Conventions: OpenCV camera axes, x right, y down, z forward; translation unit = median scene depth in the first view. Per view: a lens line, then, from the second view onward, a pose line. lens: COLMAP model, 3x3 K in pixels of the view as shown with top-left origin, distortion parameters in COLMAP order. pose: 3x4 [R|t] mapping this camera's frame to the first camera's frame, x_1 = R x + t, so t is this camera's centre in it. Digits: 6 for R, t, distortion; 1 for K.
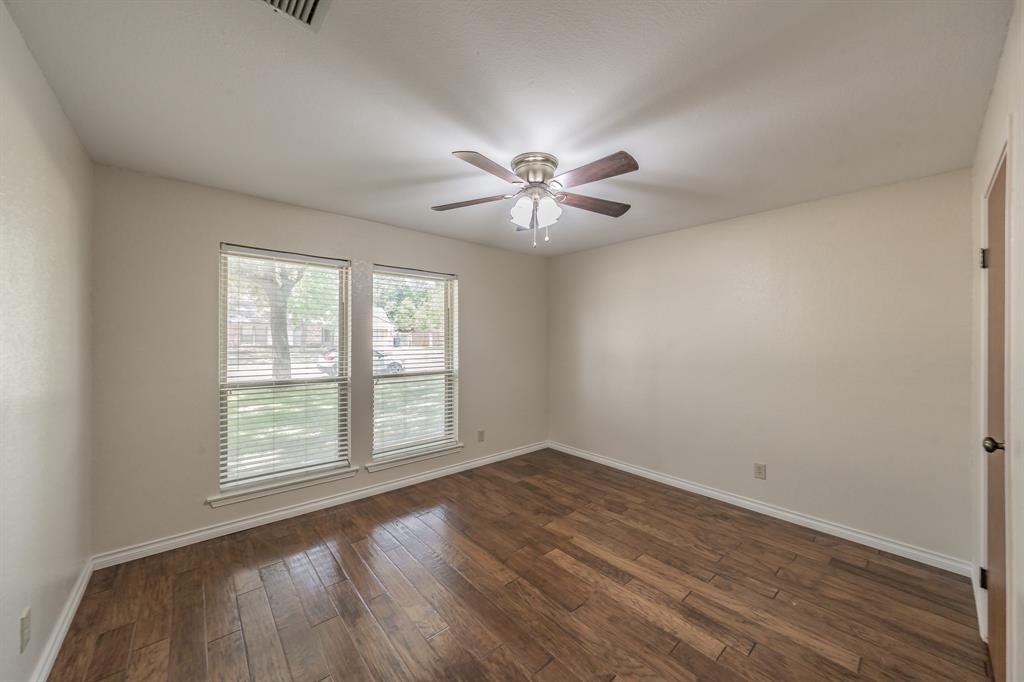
lens RADIAL K [[375.8, 0, 514.8], [0, 375.8, 338.7], [0, 0, 1]] dist [0.007346, 0.000506]
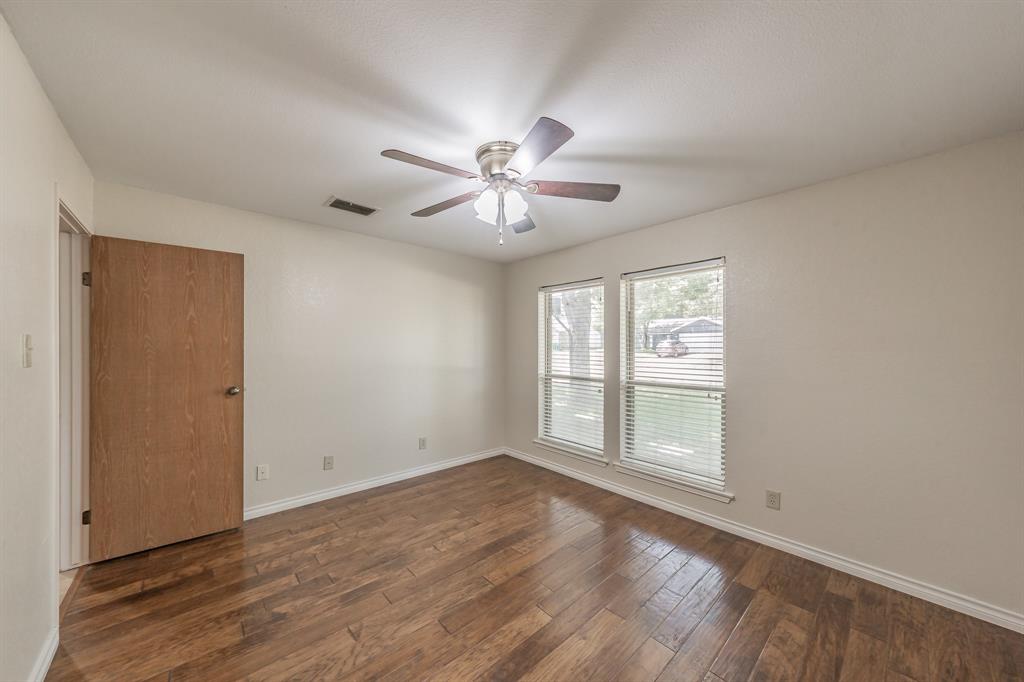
lens RADIAL K [[357.9, 0, 502.3], [0, 357.9, 343.8], [0, 0, 1]] dist [0.003292, 0.000423]
pose [[-0.008013, -0.011759, -0.999899, 0.662975], [-0.000586, 0.999931, -0.011755, 0.008053], [0.999968, 0.000492, -0.008019, 0.712764]]
